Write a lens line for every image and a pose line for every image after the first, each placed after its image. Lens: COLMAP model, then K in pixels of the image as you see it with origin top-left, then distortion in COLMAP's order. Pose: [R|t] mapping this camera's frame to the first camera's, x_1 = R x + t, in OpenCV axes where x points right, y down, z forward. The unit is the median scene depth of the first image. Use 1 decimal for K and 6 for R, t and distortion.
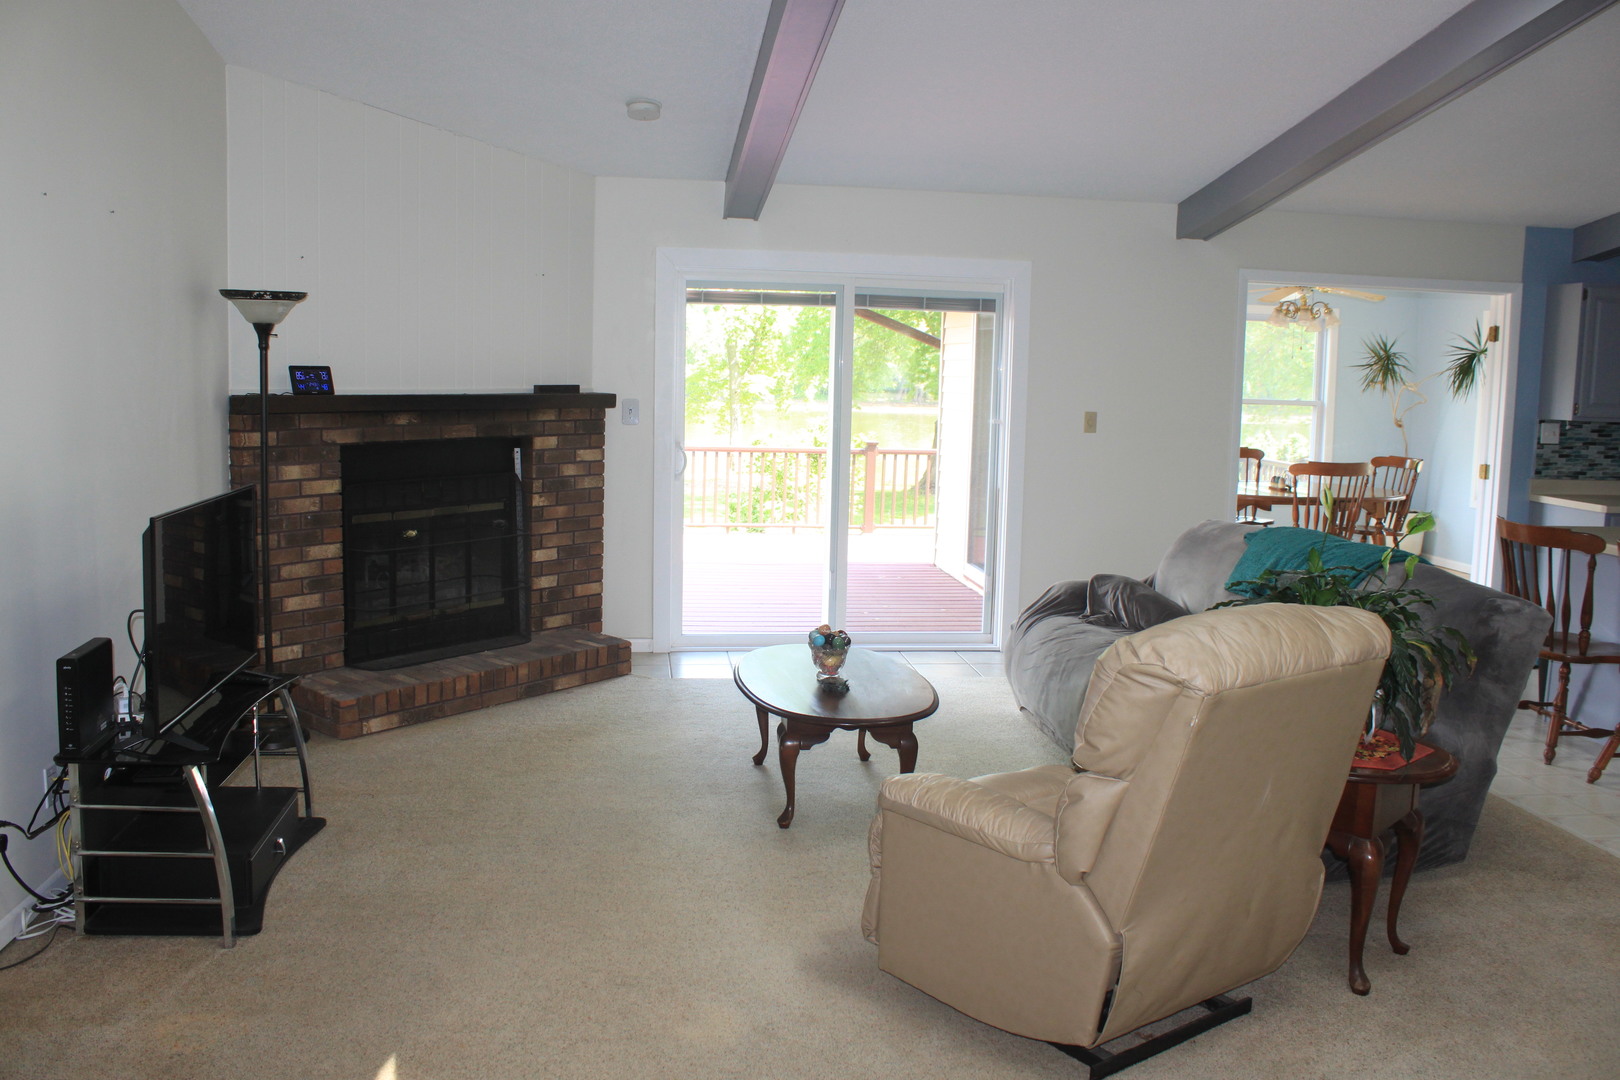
lens RADIAL K [[1361.7, 0, 808.4], [0, 1361.7, 540.3], [0, 0, 1]] dist [-0.154702, 0.121018]
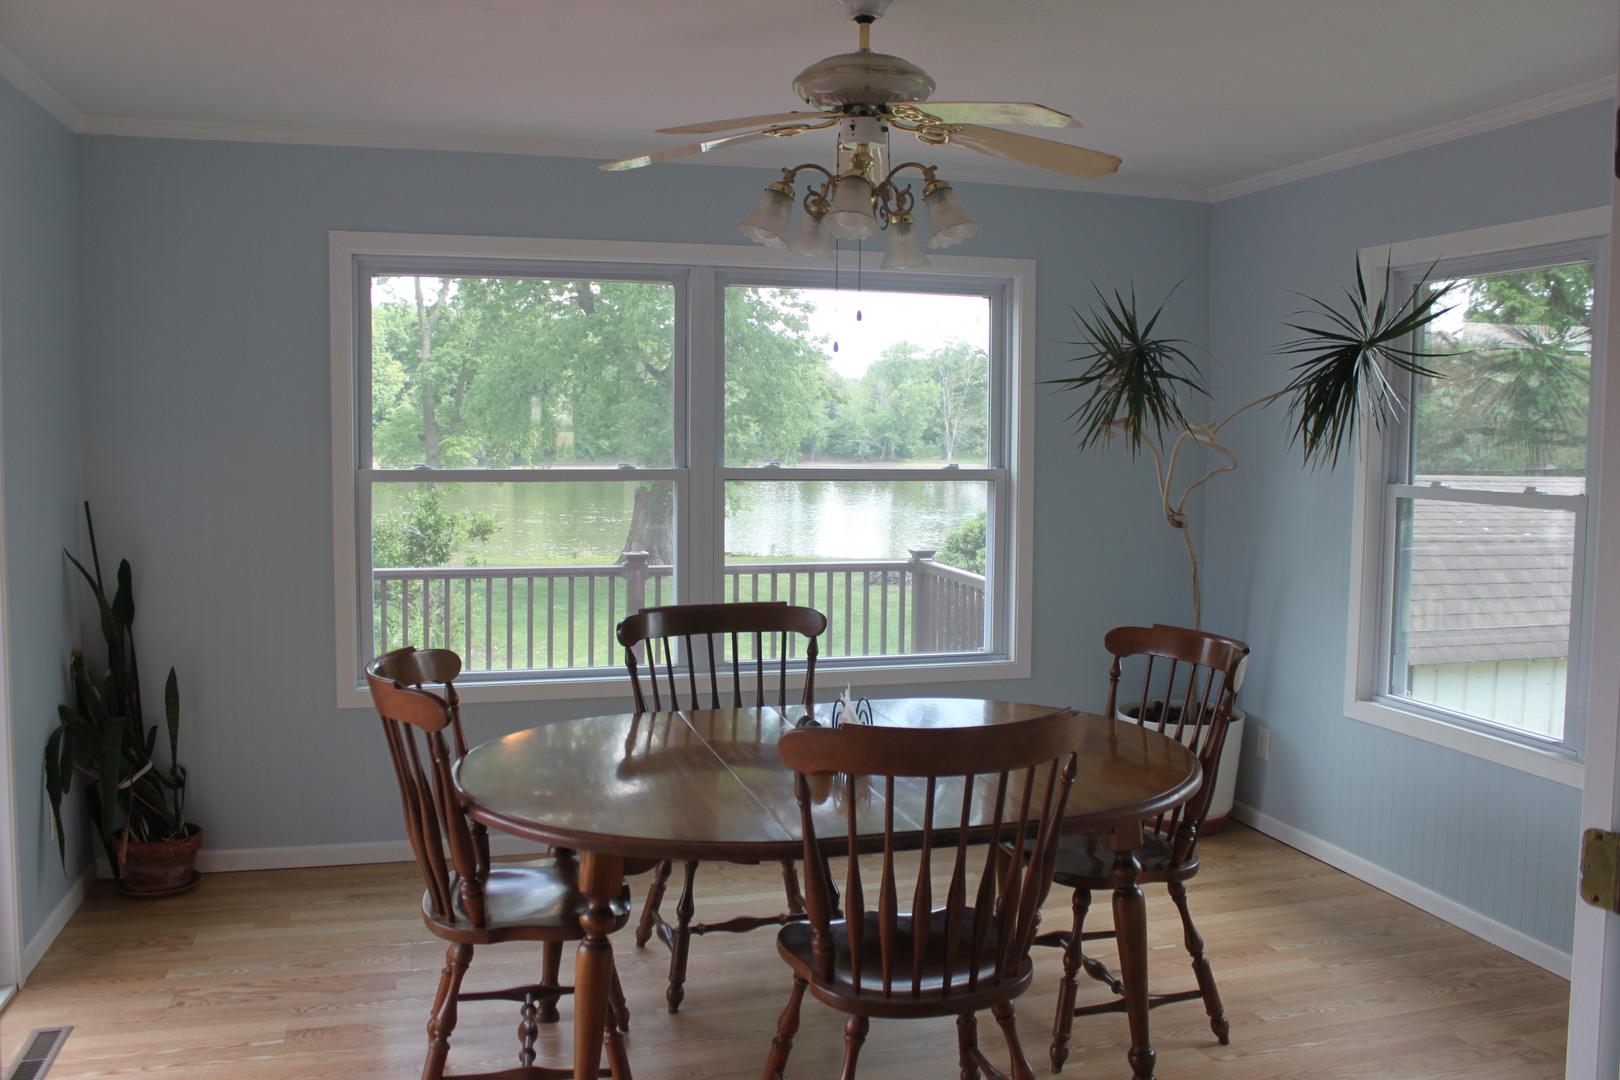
lens RADIAL K [[1361.7, 0, 810.0], [0, 1361.7, 535.7], [0, 0, 1]] dist [-0.154702, 0.121018]
pose [[0.988168, -0.025391, 0.151257, 0.237499], [0.032386, 0.998508, -0.043966, -0.060883], [-0.149915, 0.048344, 0.987516, 0.531766]]
